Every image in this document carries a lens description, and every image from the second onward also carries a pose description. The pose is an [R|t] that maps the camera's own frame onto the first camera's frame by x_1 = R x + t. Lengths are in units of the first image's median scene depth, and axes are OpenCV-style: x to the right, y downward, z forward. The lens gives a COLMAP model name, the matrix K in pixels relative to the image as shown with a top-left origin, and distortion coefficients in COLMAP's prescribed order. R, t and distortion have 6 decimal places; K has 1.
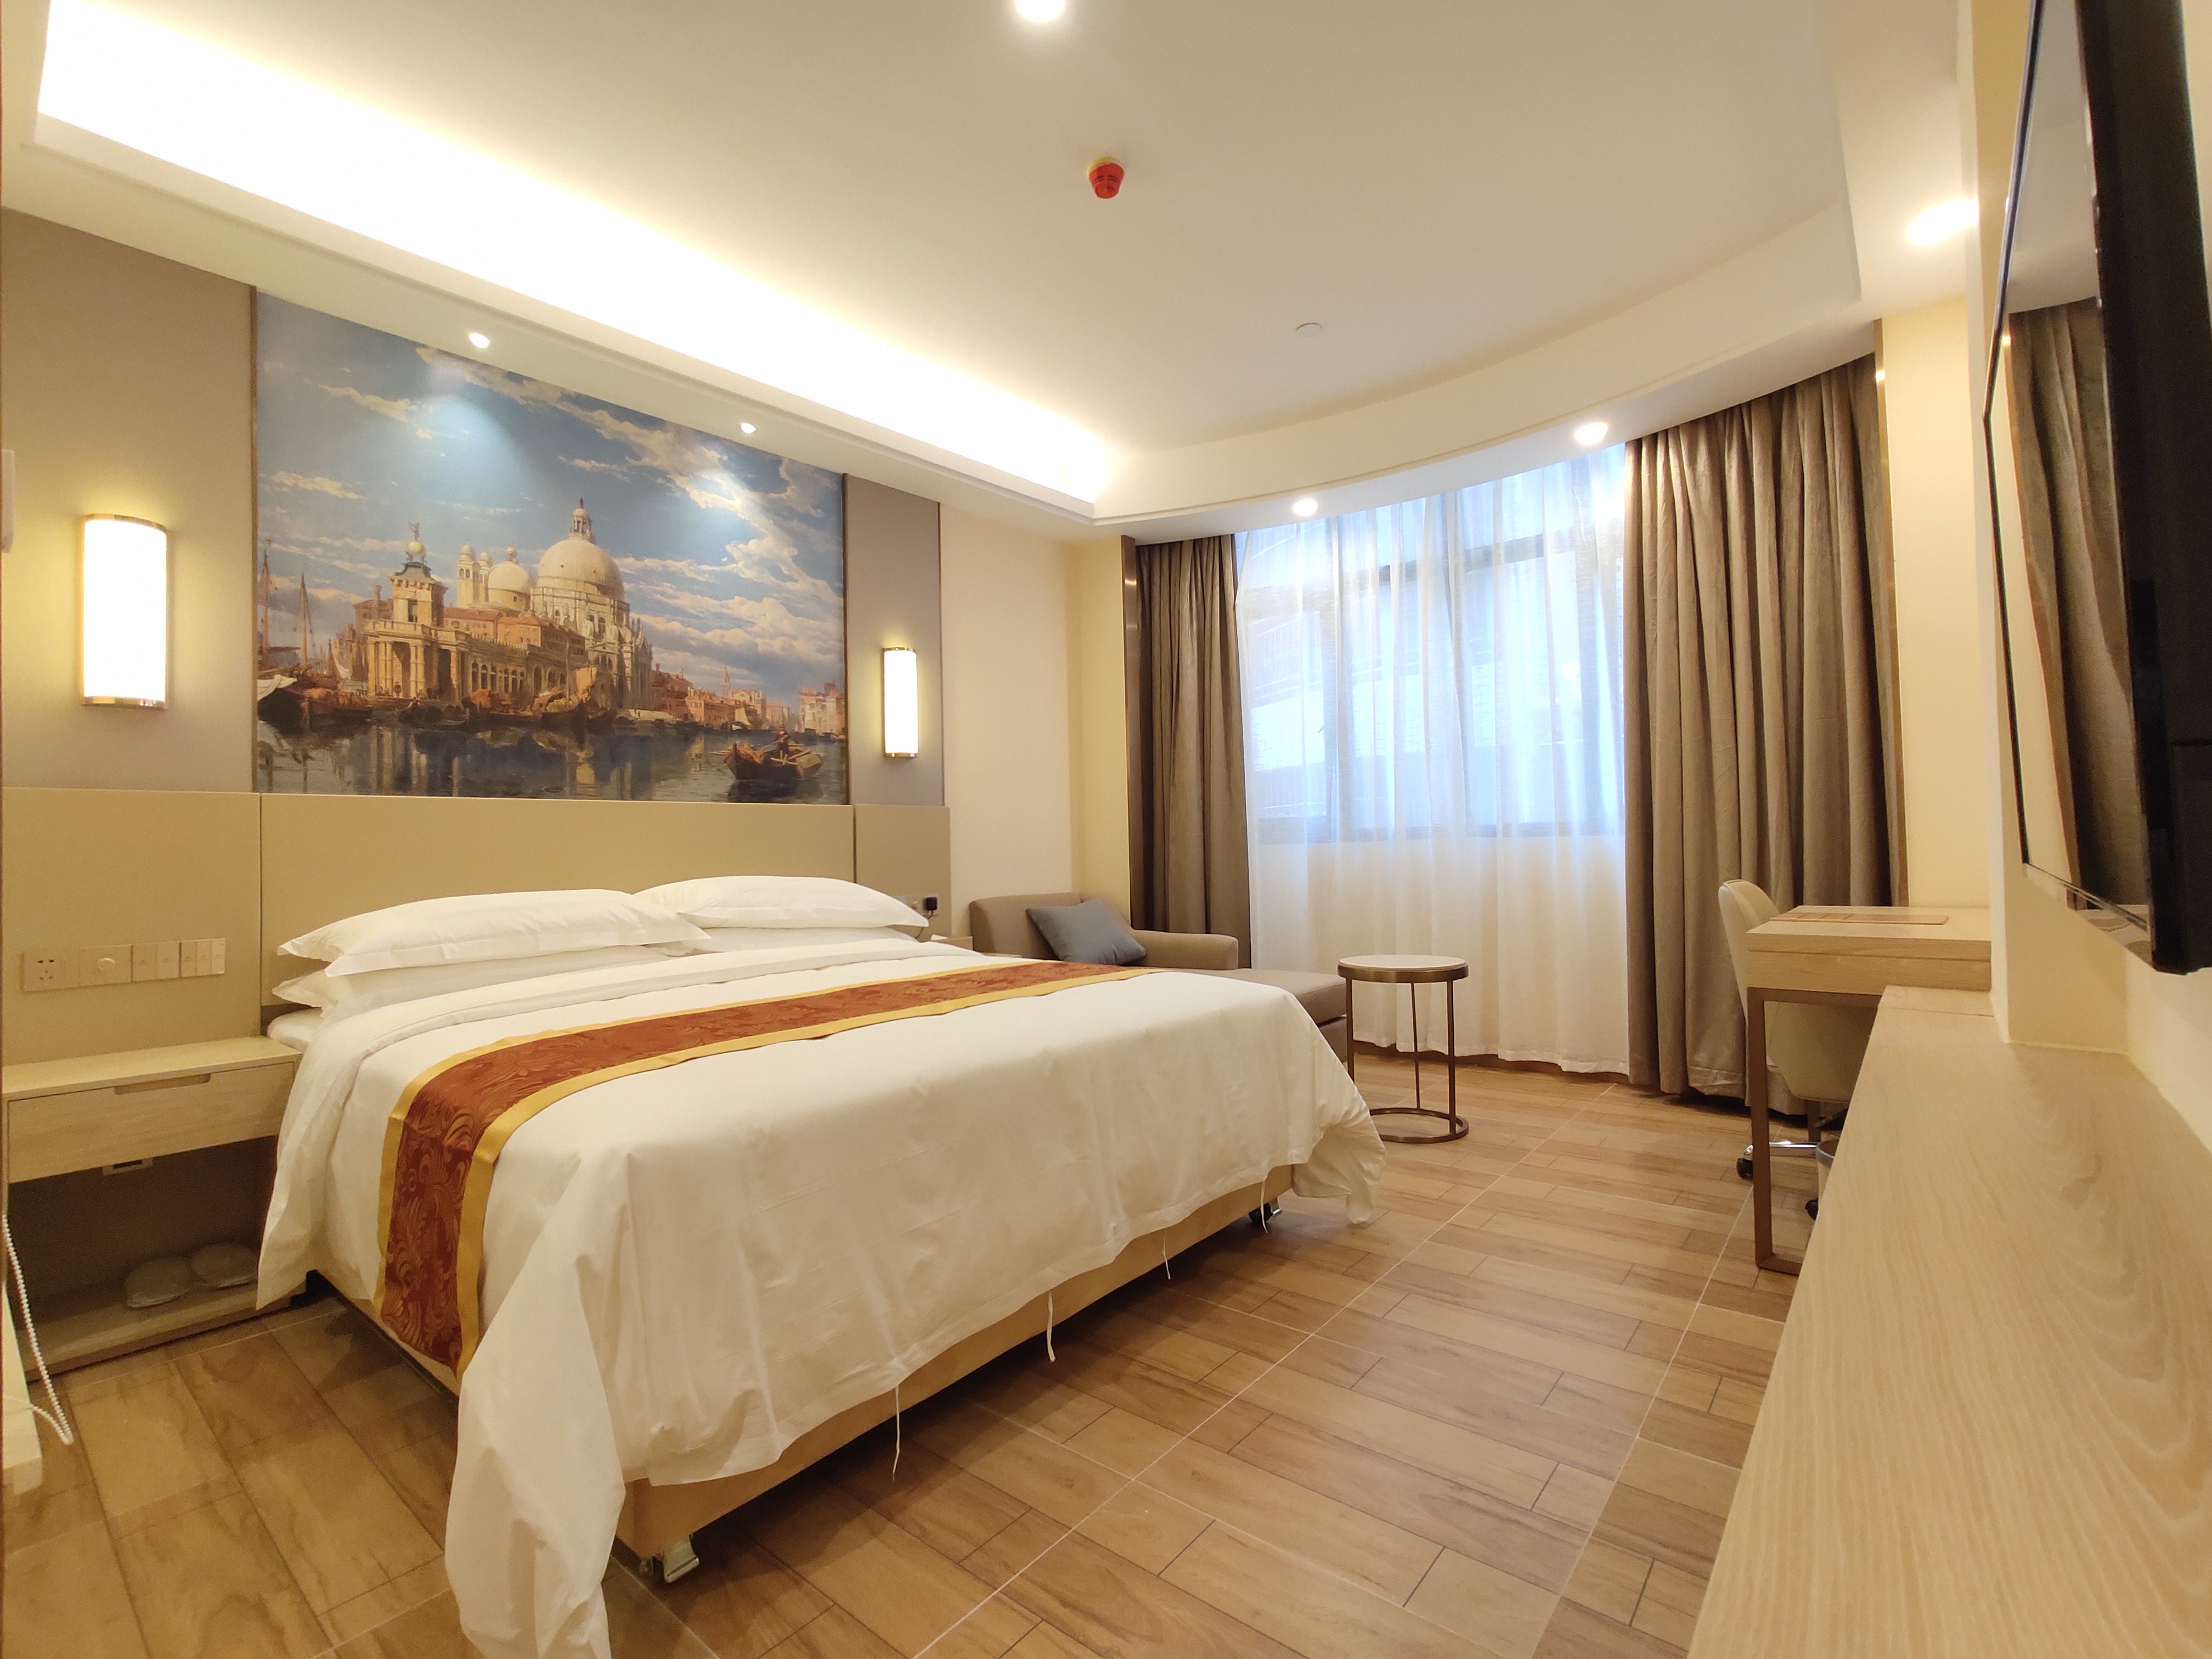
lens RADIAL K [[1012.1, 0, 1077.5], [0, 1012.1, 835.6], [0, 0, 1]] dist [-0.017577, 0.004953]
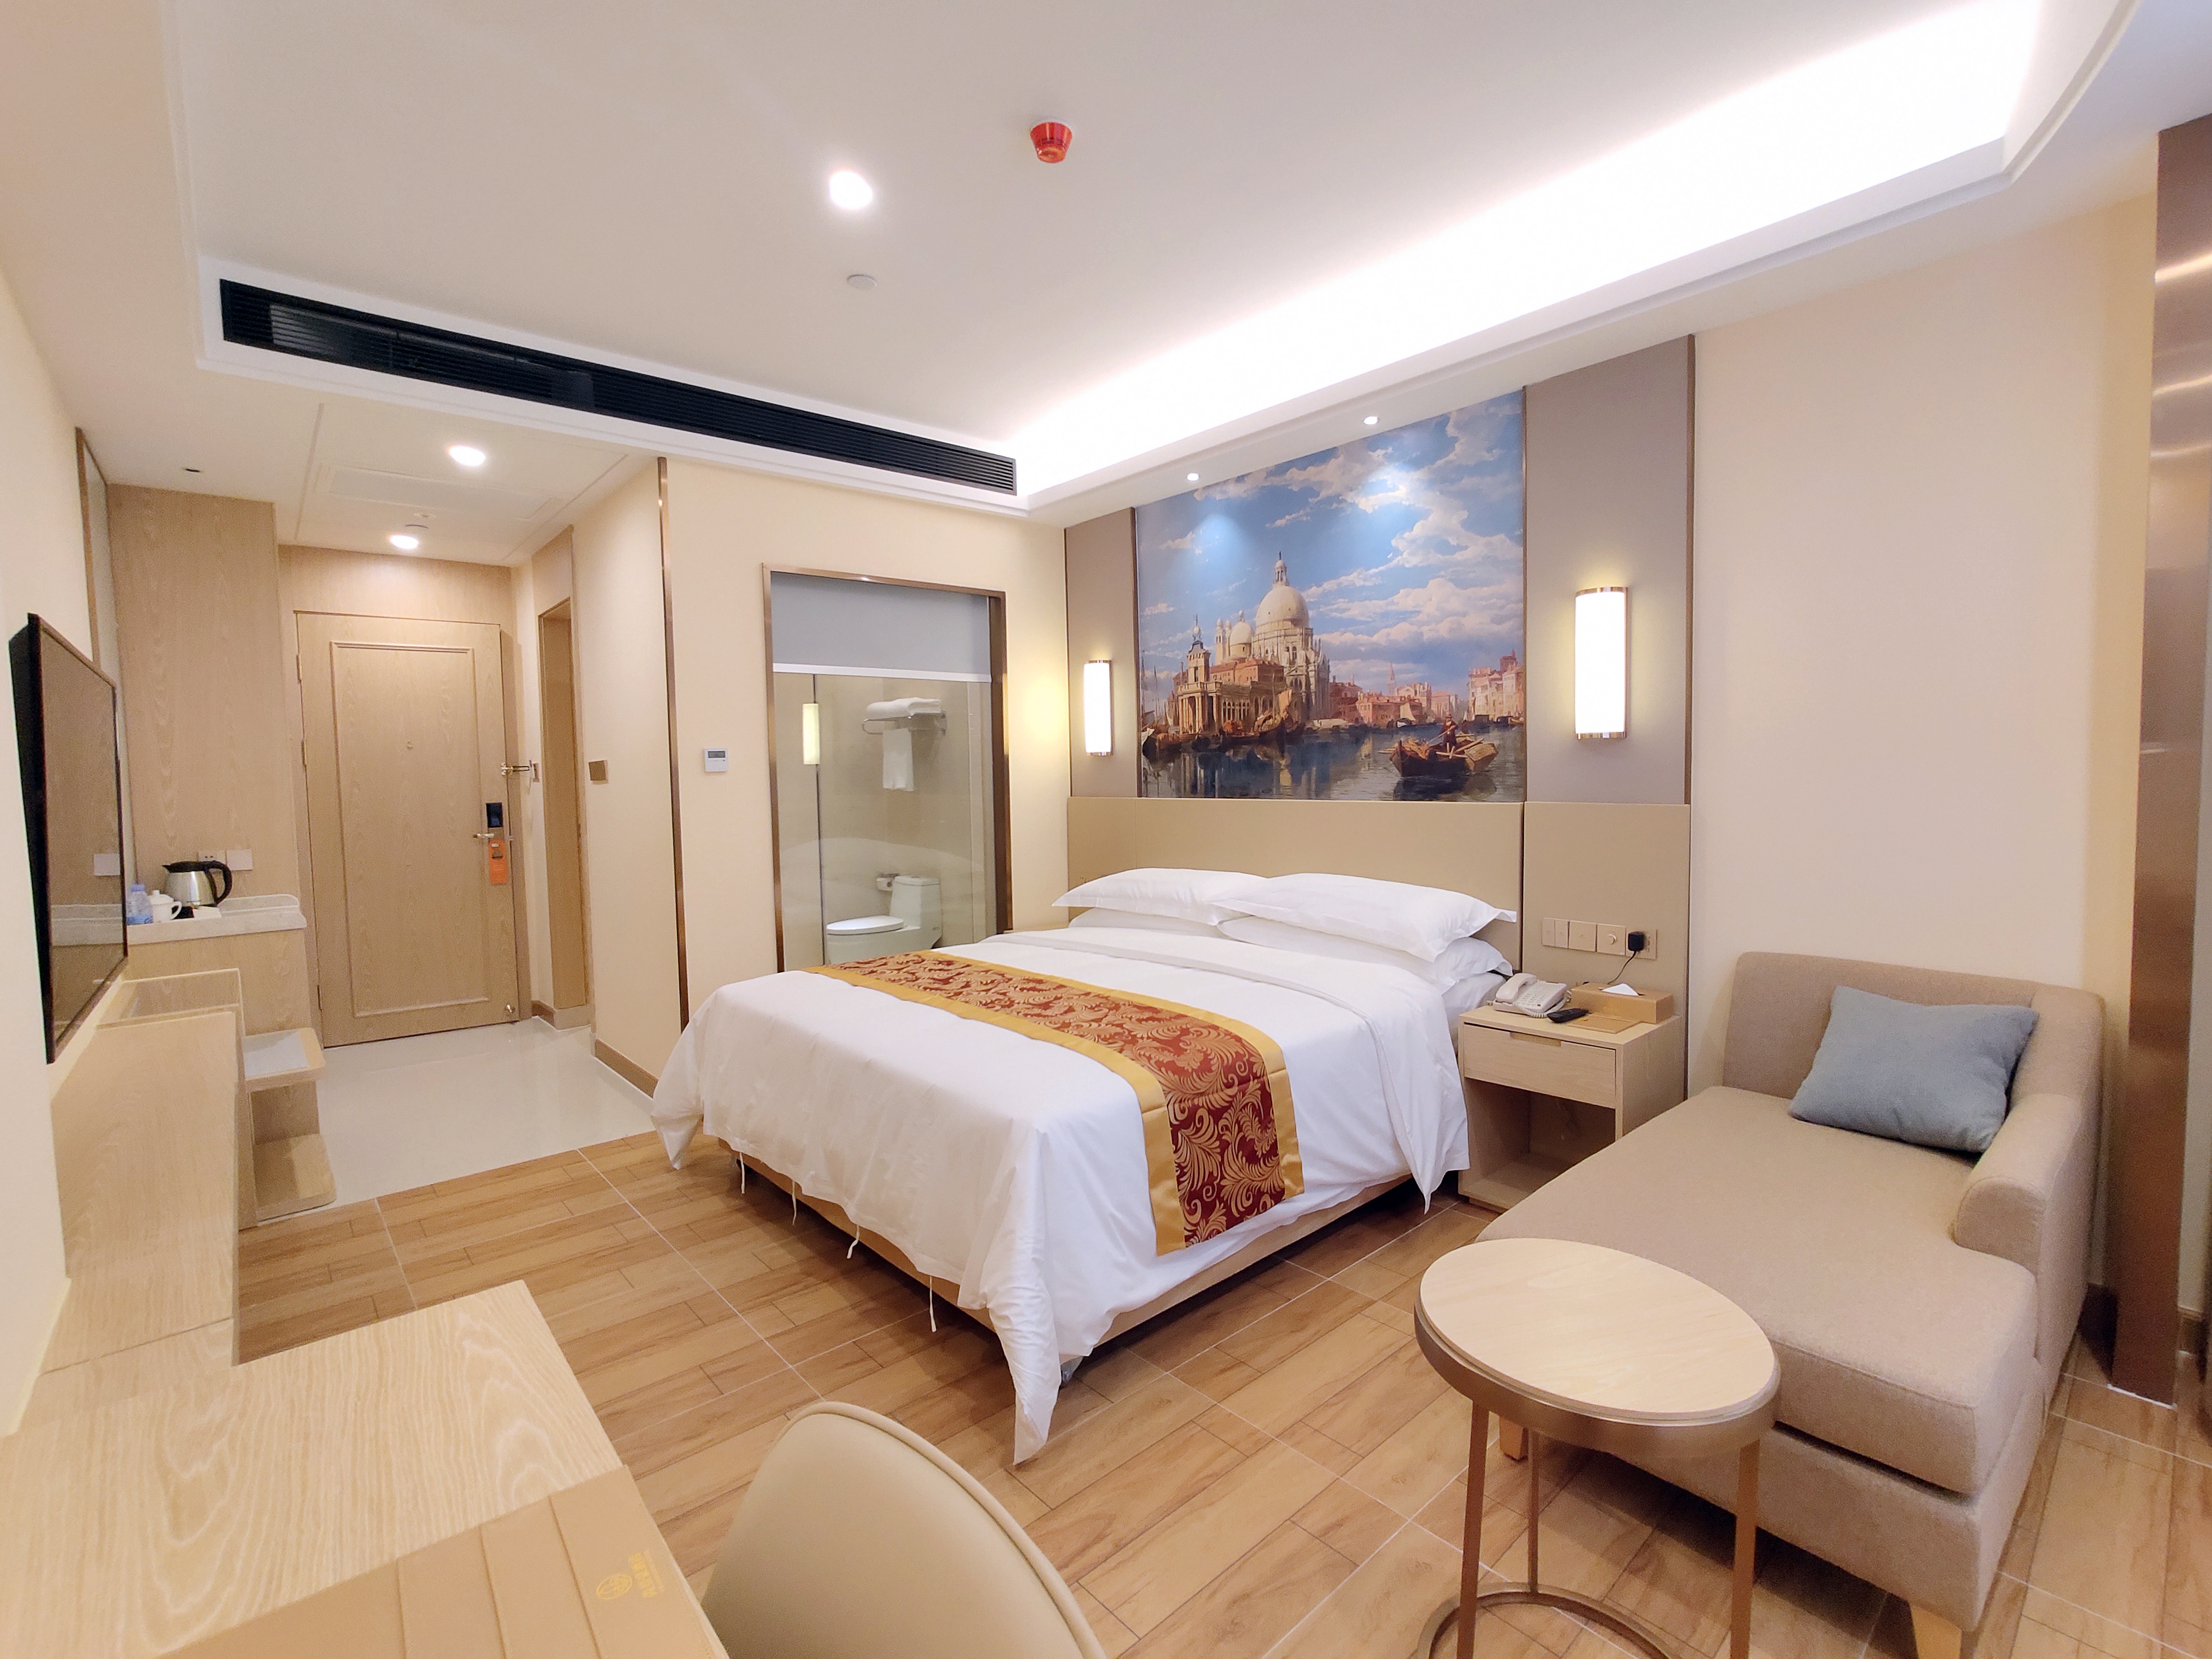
lens RADIAL K [[1012.1, 0, 1099.2], [0, 1012.1, 827.5], [0, 0, 1]] dist [-0.017577, 0.004953]
pose [[-0.143531, 0.083188, -0.986143, 0.731887], [0.035287, 0.996257, 0.078905, -0.100779], [0.989017, -0.023473, -0.145929, 0.901834]]
